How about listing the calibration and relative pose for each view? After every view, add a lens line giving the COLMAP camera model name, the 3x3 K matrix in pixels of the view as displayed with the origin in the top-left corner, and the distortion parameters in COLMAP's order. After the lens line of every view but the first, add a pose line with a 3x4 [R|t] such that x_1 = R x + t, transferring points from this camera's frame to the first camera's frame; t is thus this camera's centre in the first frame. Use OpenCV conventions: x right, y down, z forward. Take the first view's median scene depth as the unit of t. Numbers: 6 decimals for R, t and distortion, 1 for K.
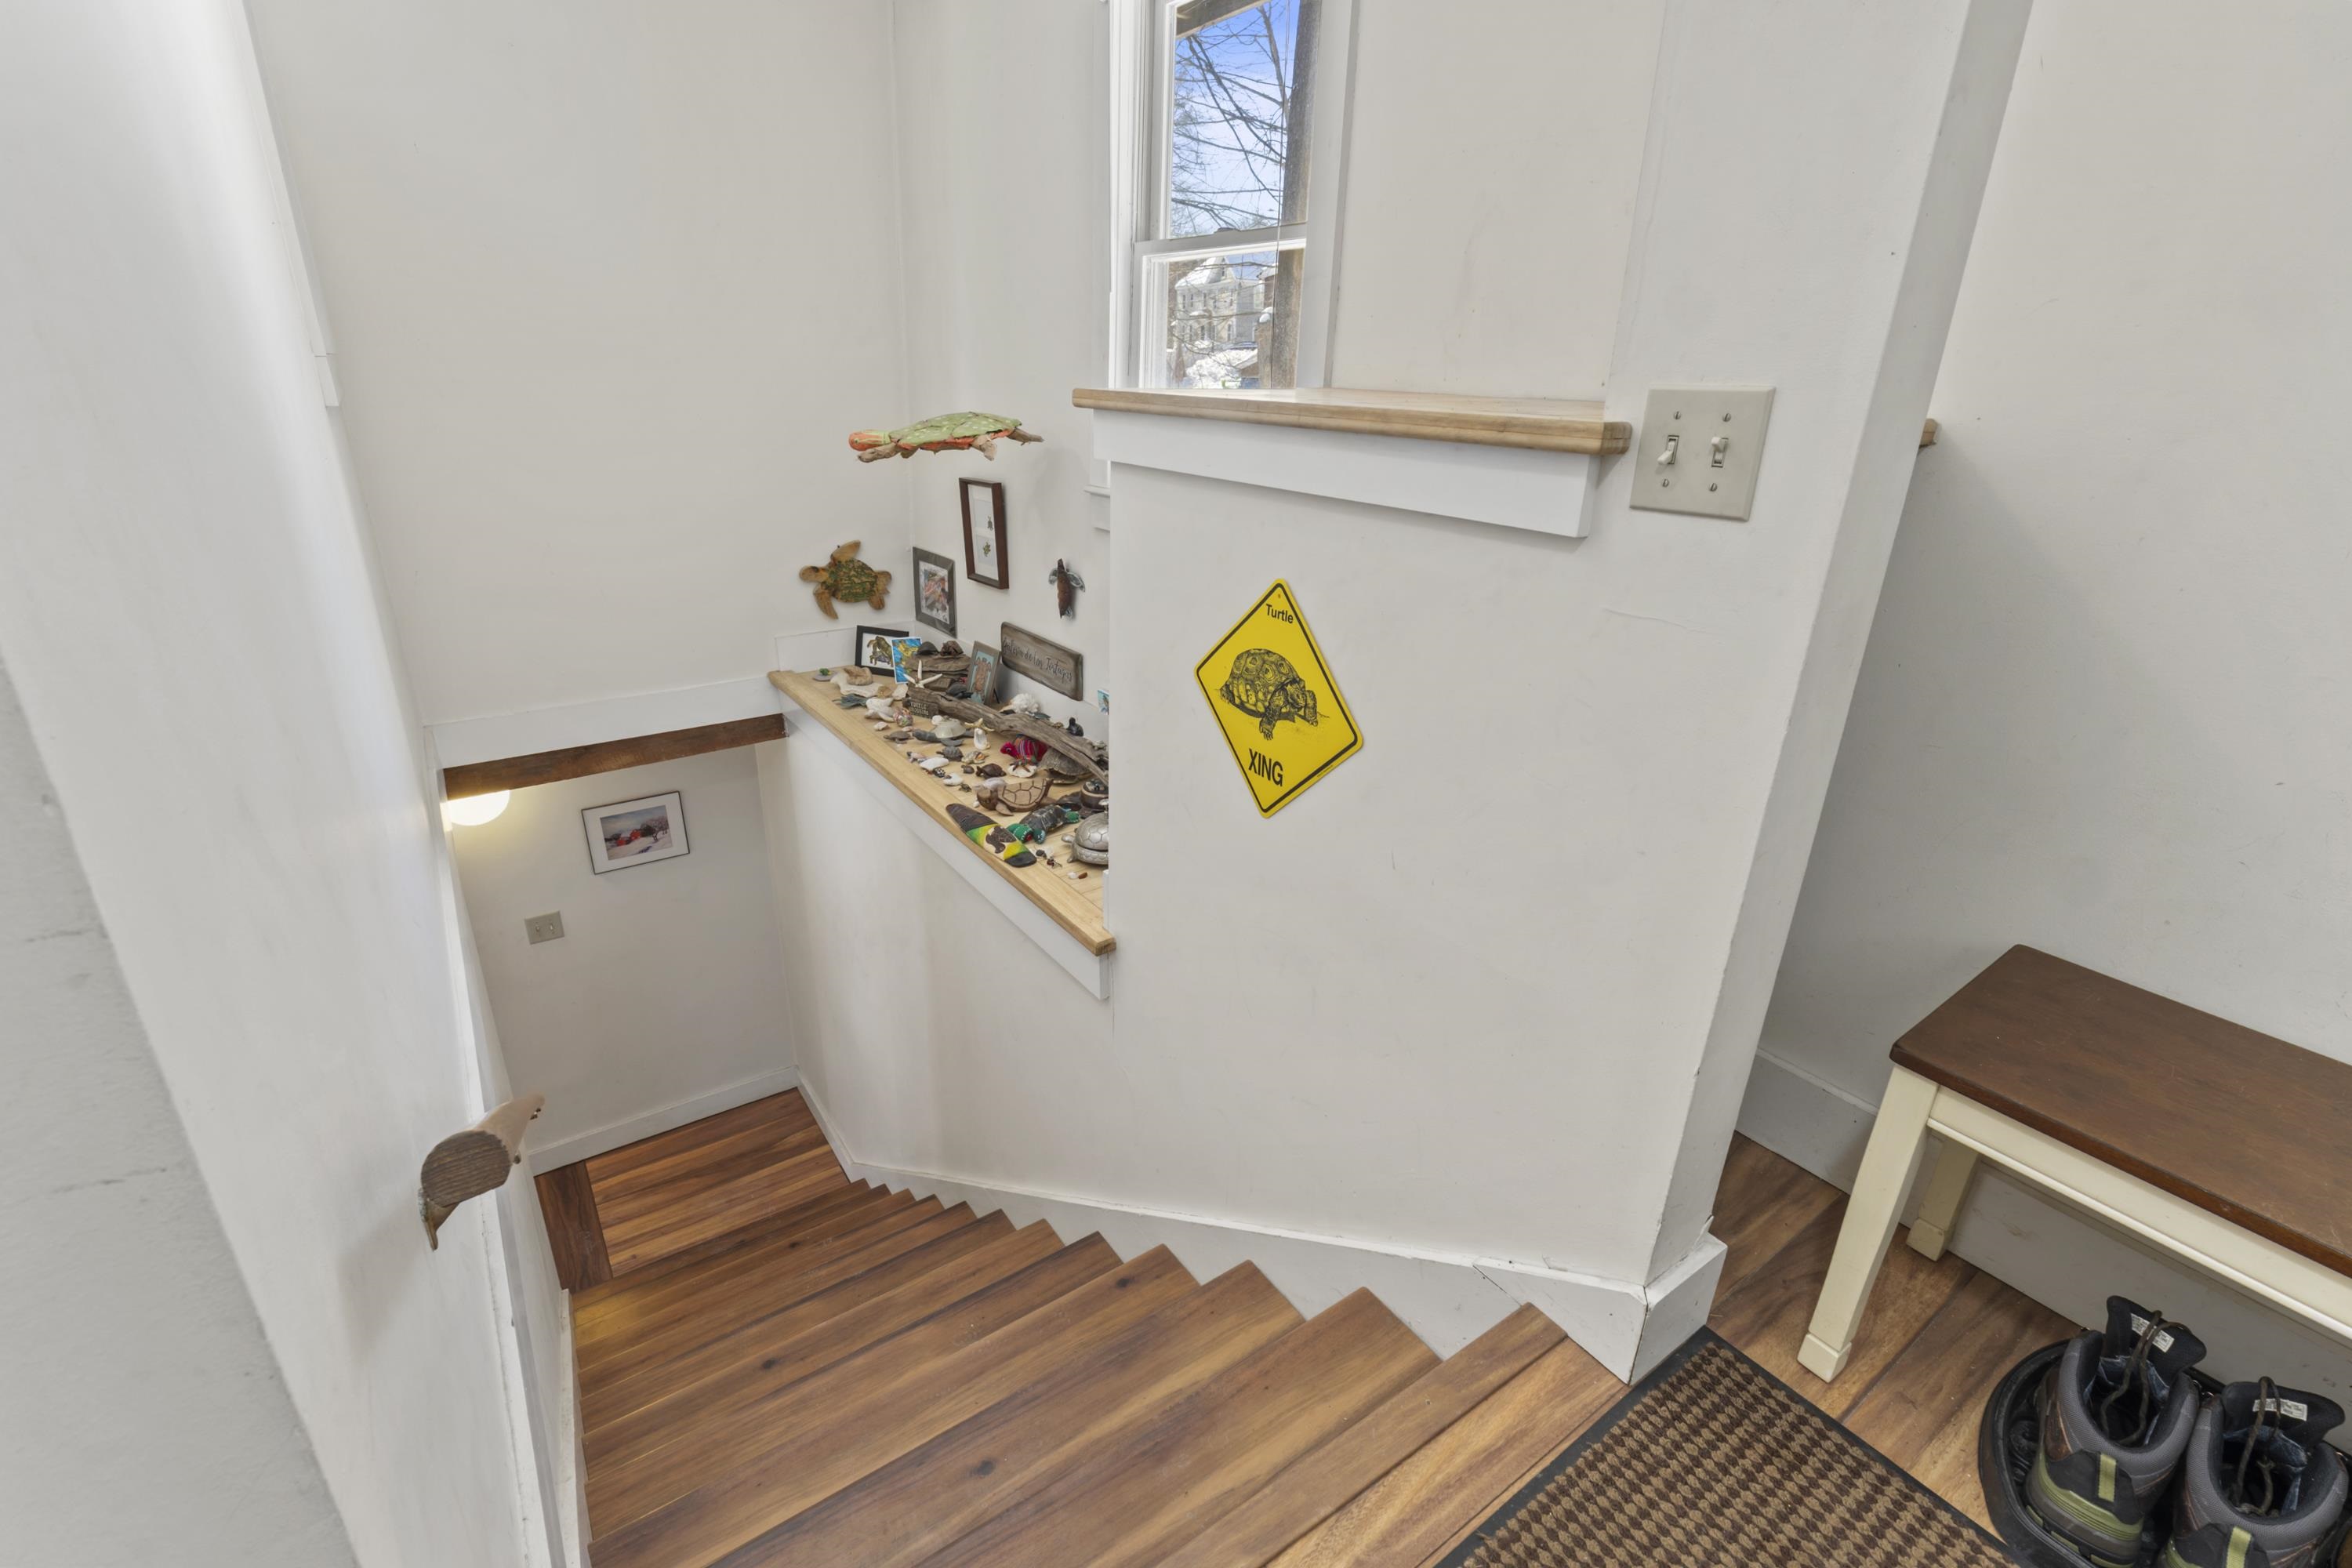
lens RADIAL K [[1048.1, 0, 1170.0], [0, 1048.1, 776.8], [0, 0, 1]] dist [-0.001023, -0.000037]
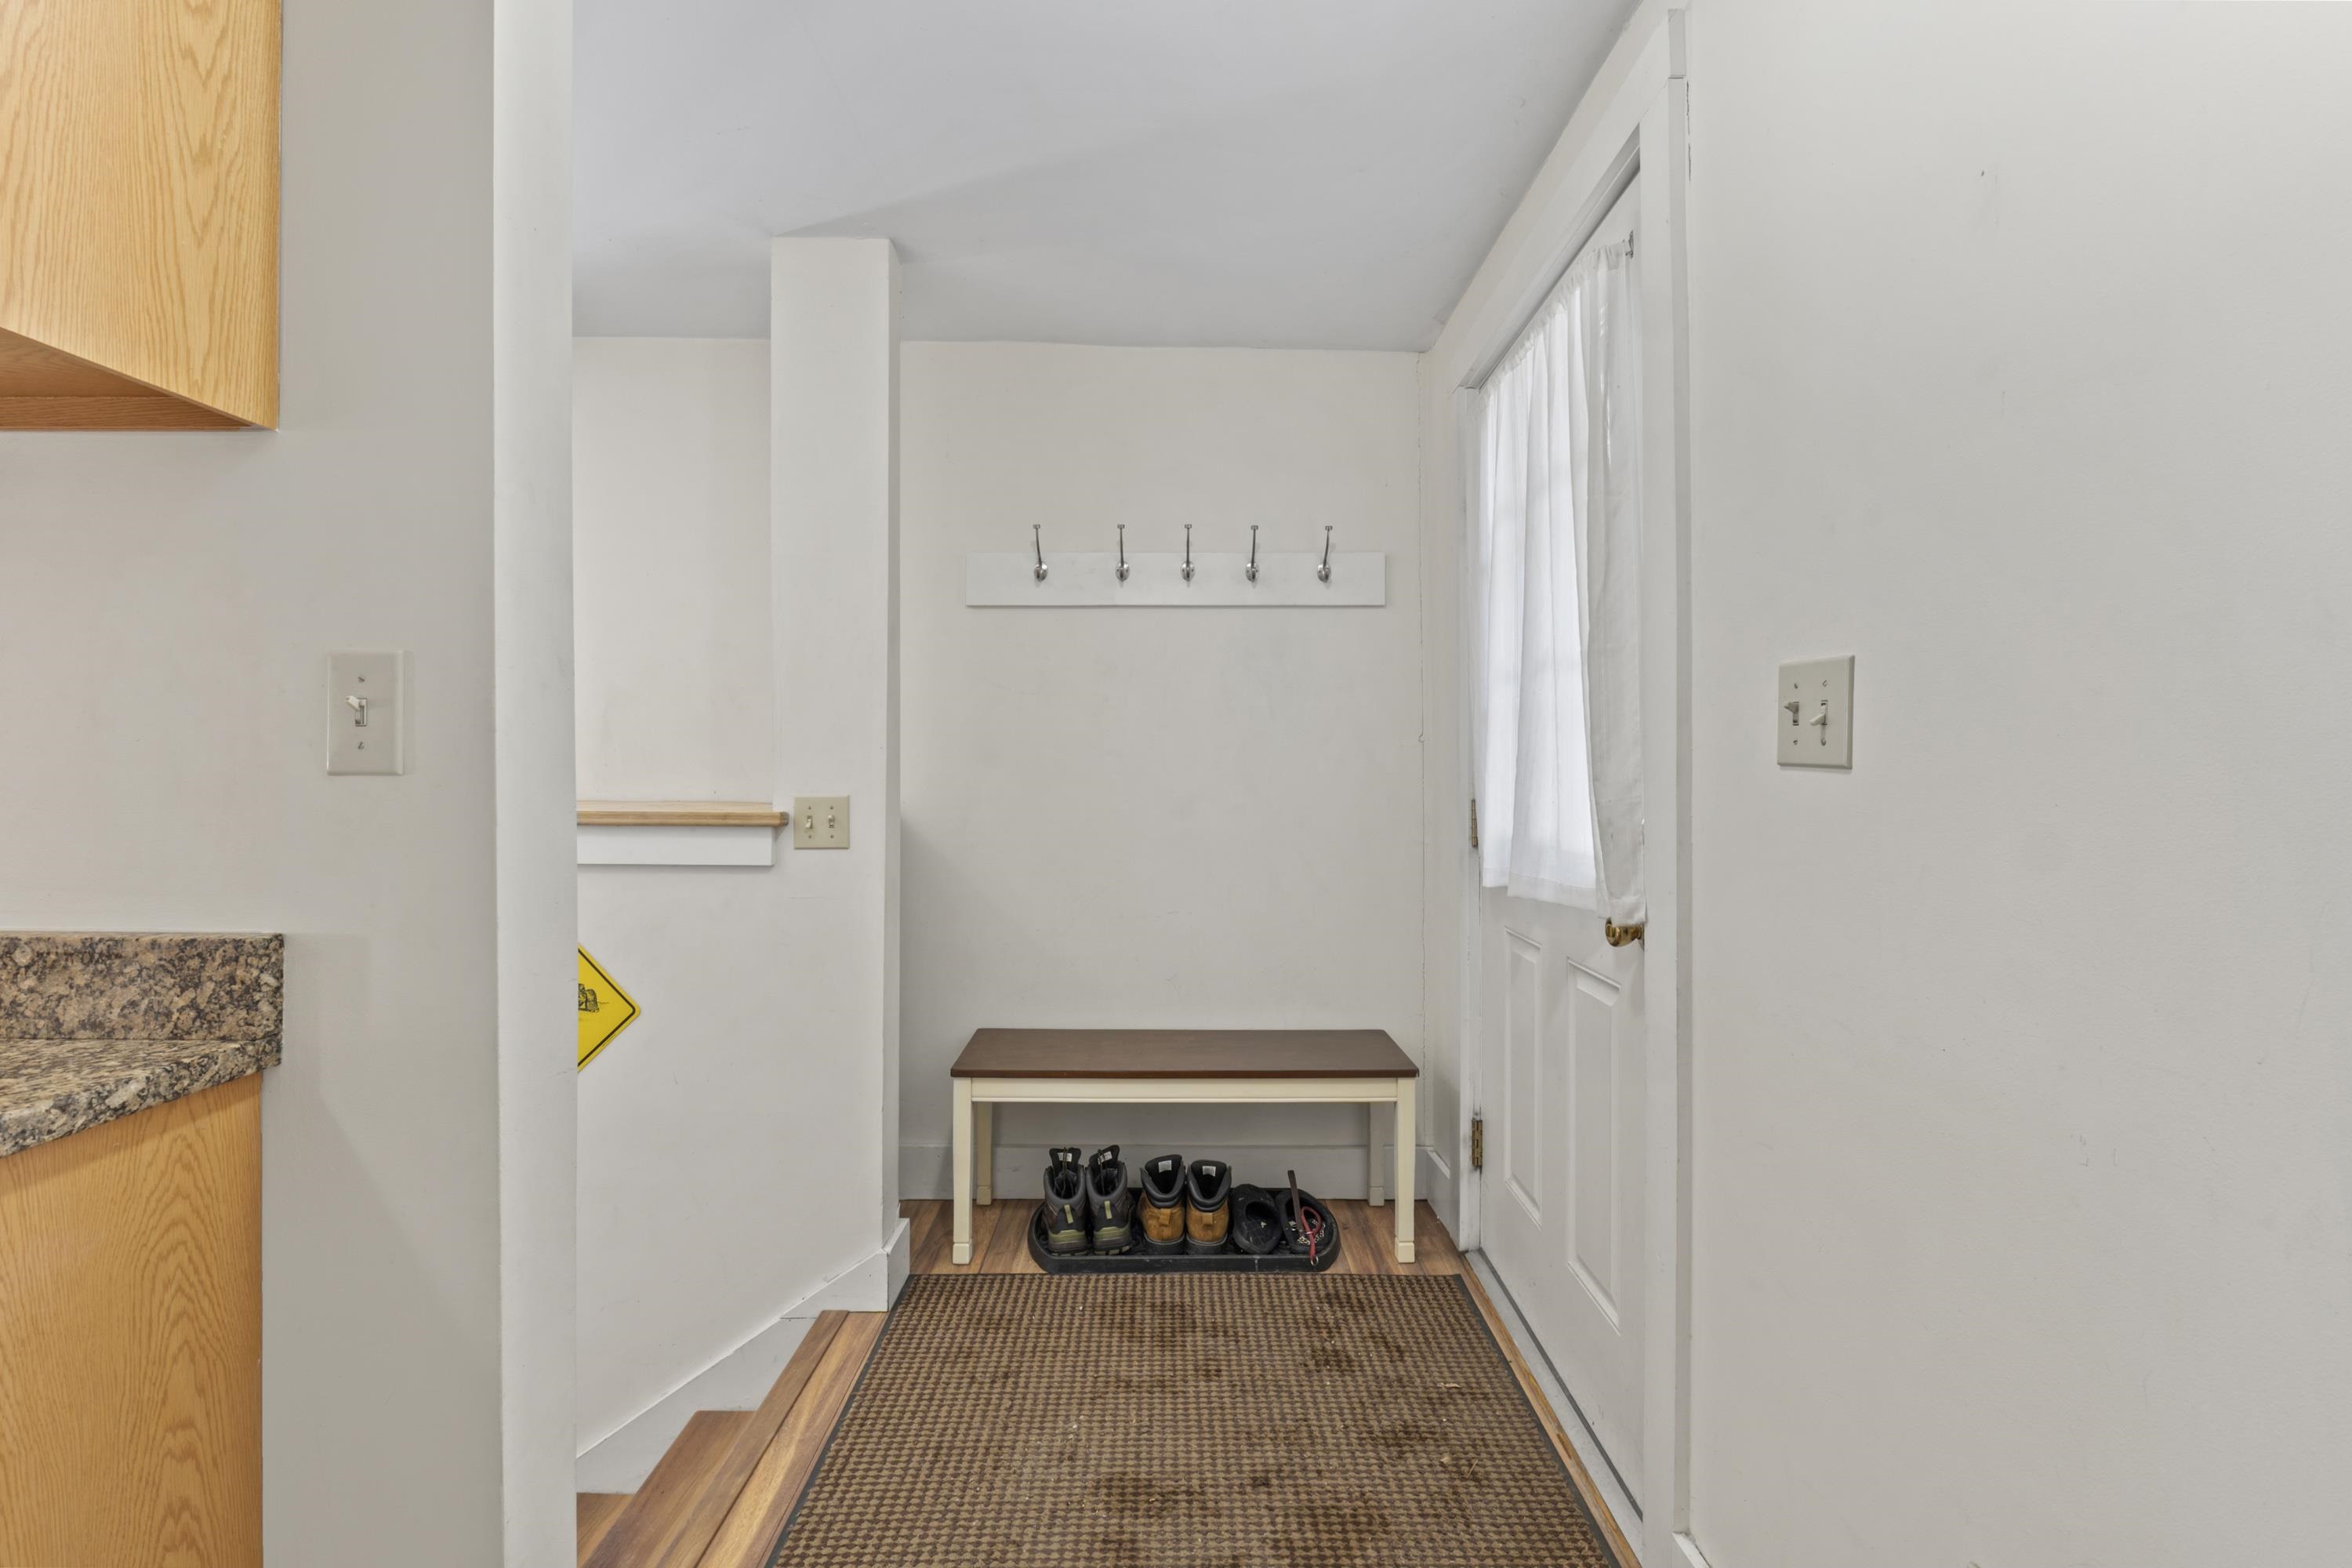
lens RADIAL K [[993.0, 0, 1172.6], [0, 993.0, 776.3], [0, 0, 1]] dist [-0.008820, -0.000096]
pose [[0.568204, -0.024903, 0.822511, -0.729800], [0.308114, 0.933269, -0.184594, 0.202733], [-0.763027, 0.358314, 0.537960, -0.685533]]
